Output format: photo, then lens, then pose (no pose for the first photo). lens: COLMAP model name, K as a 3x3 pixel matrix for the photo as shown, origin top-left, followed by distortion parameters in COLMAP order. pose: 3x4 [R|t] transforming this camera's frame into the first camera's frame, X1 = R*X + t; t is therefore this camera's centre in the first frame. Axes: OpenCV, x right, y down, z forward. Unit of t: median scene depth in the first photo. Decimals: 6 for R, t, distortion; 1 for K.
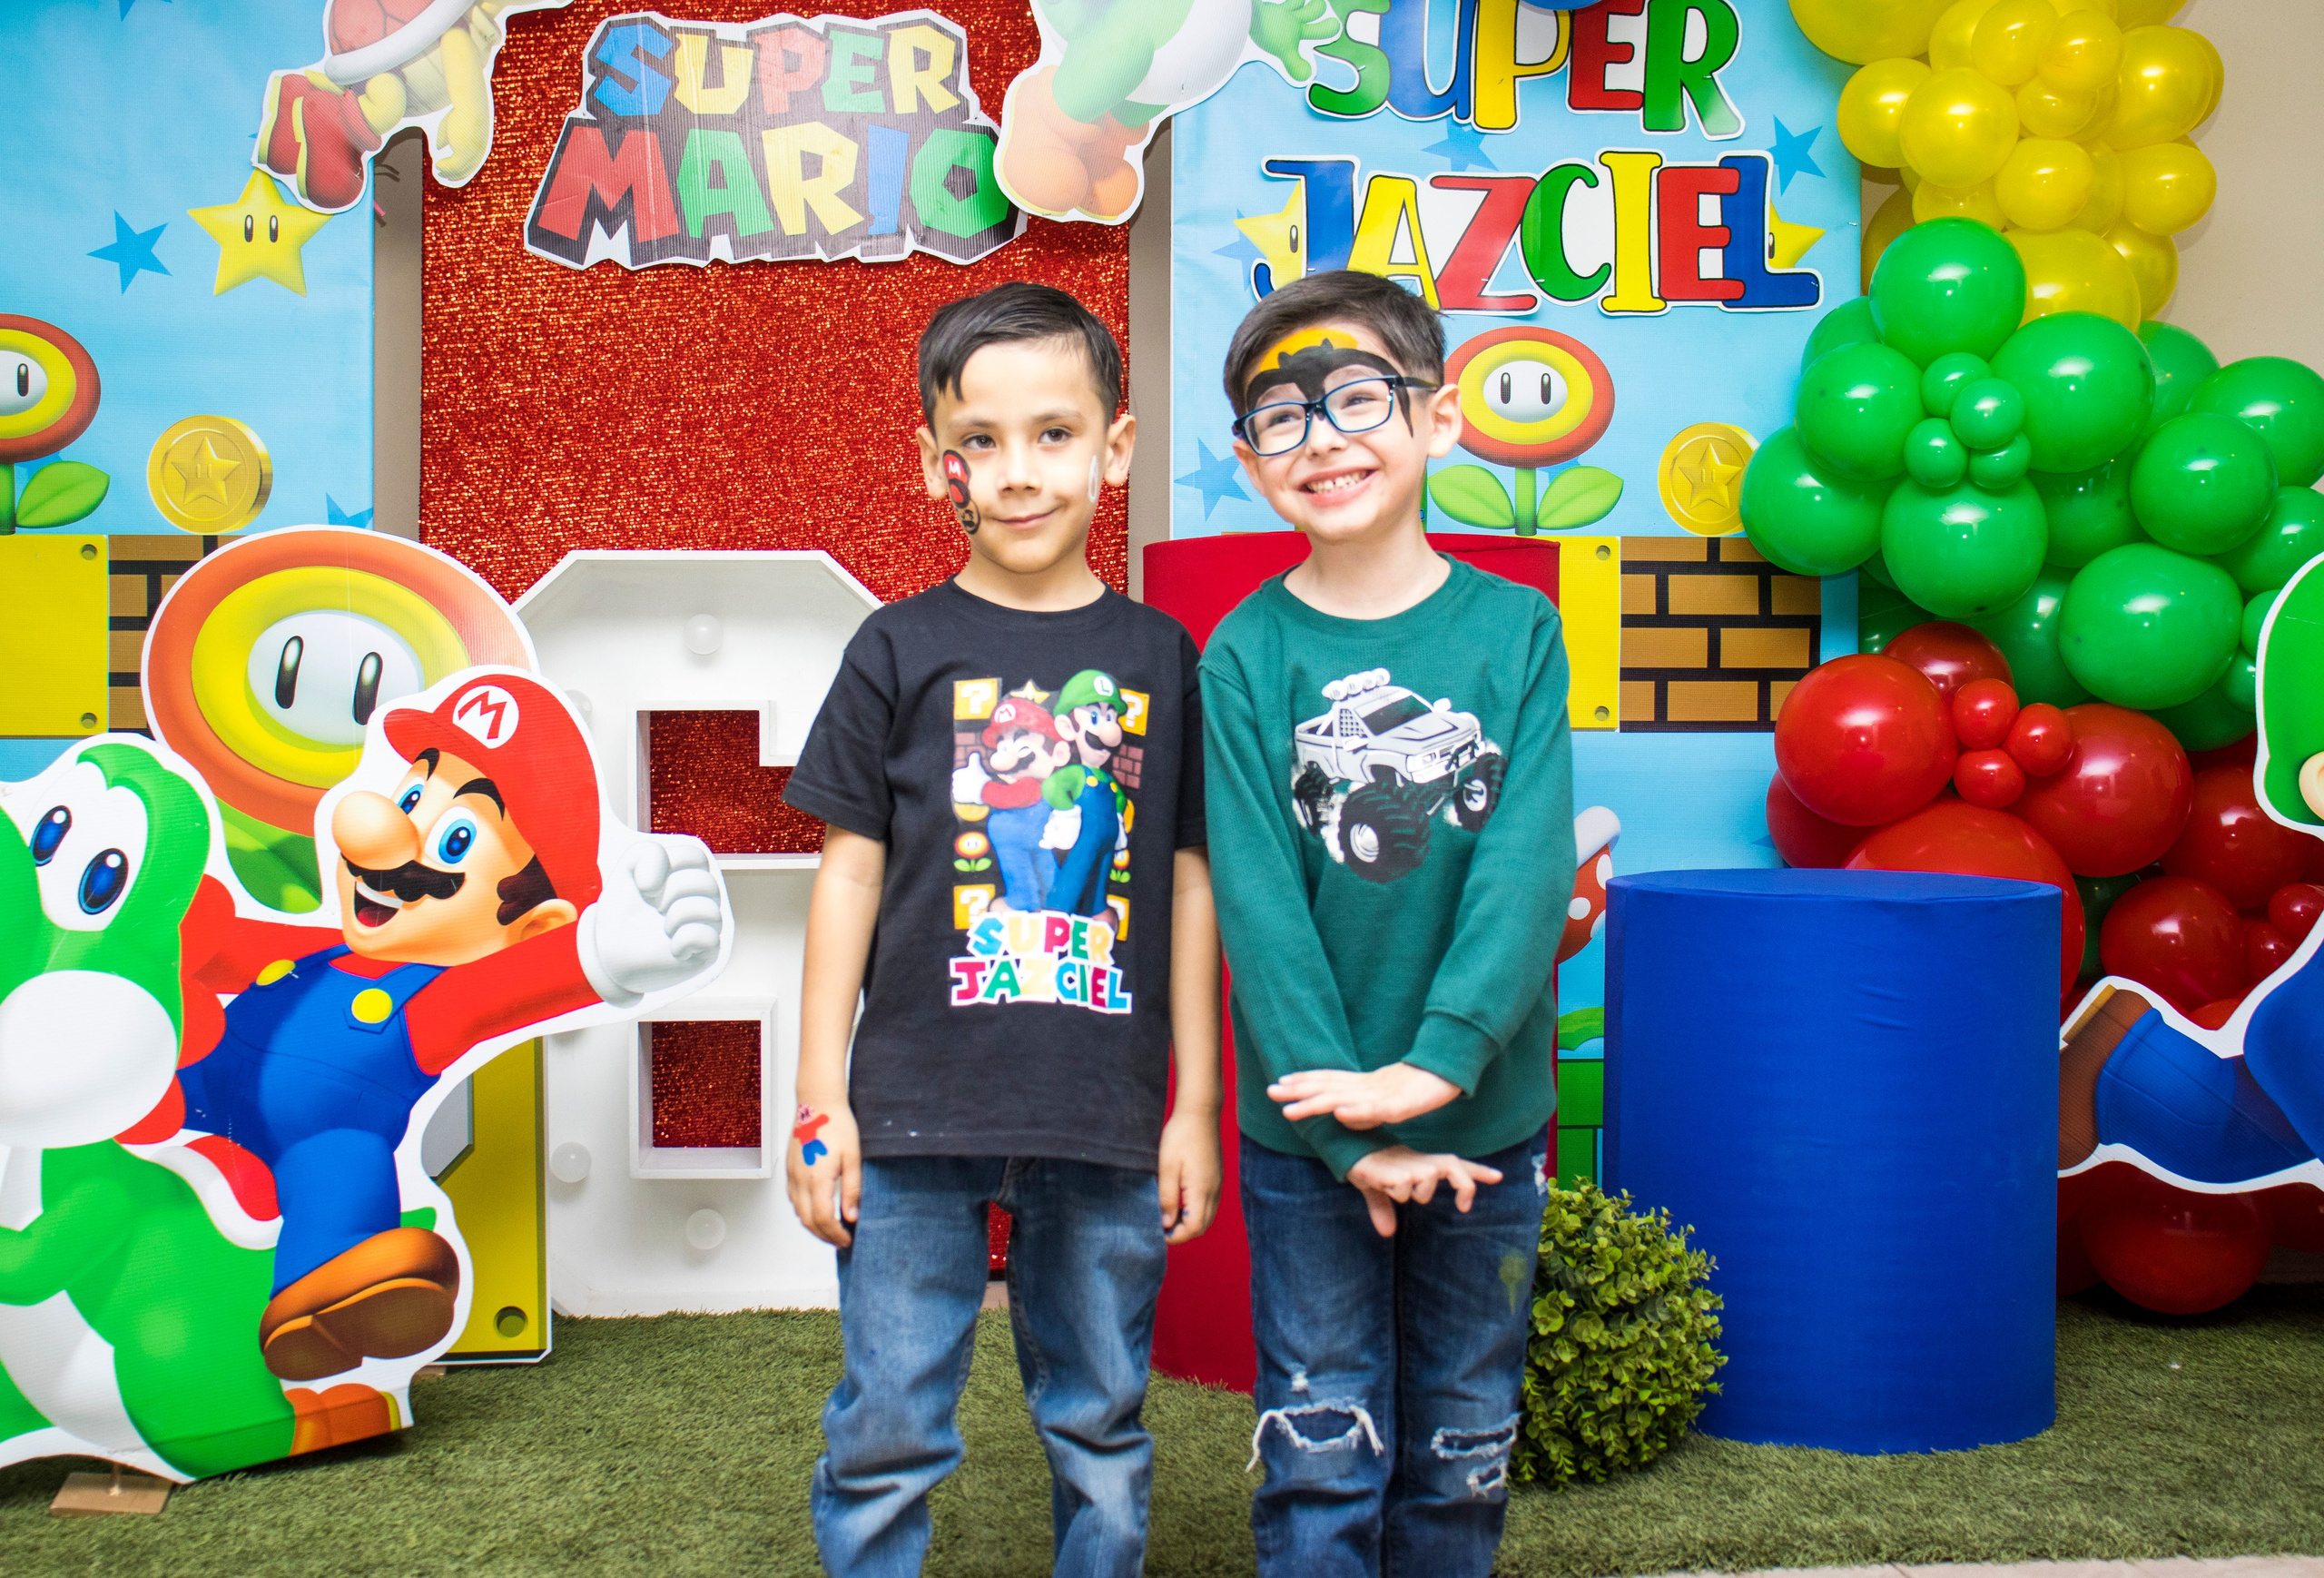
lens RADIAL K [[2792.5, 0, 1112.8], [0, 2792.5, 761.2], [0, 0, 1]] dist [-0.002482, 0.000000]
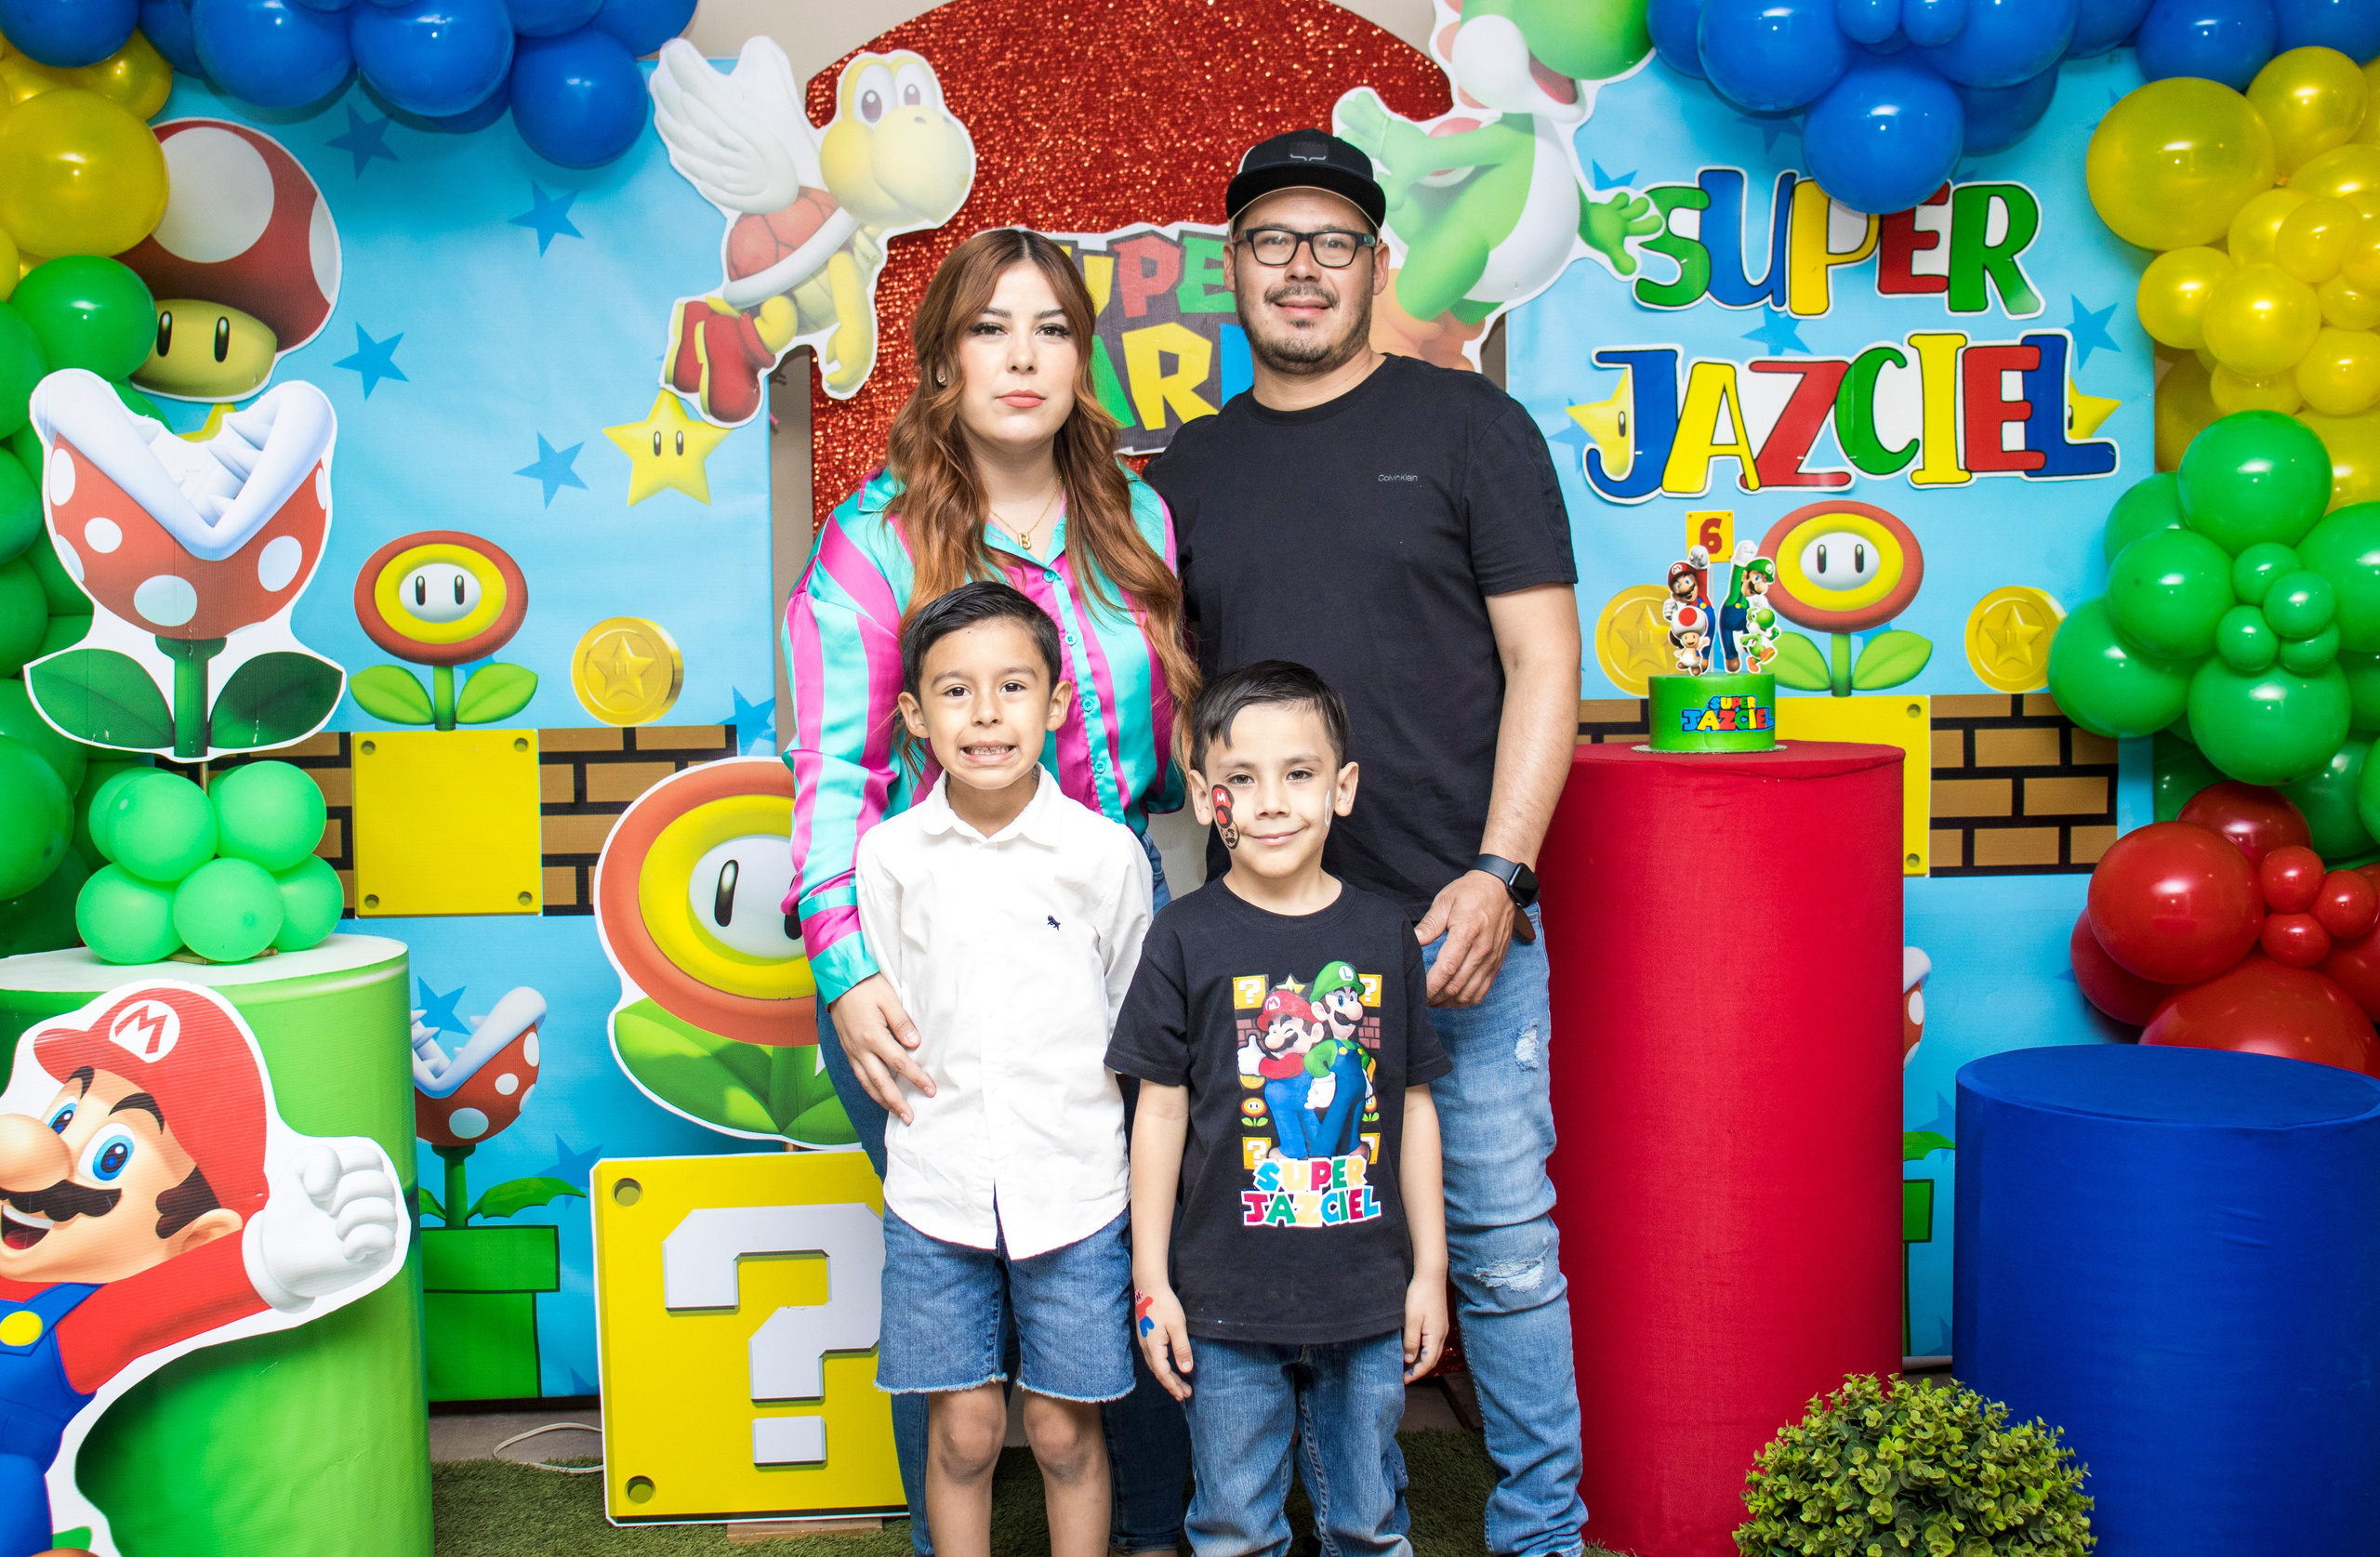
lens RADIAL K [[2521.3, 0, 1170.7], [0, 2521.3, 742.5], [0, 0, 1]] dist [-0.030484, 0.000000]
pose [[0.998724, -0.014473, -0.048379, -0.062689], [0.016299, 0.999162, 0.037556, -0.105047], [0.047794, -0.038297, 0.998123, 0.027352]]
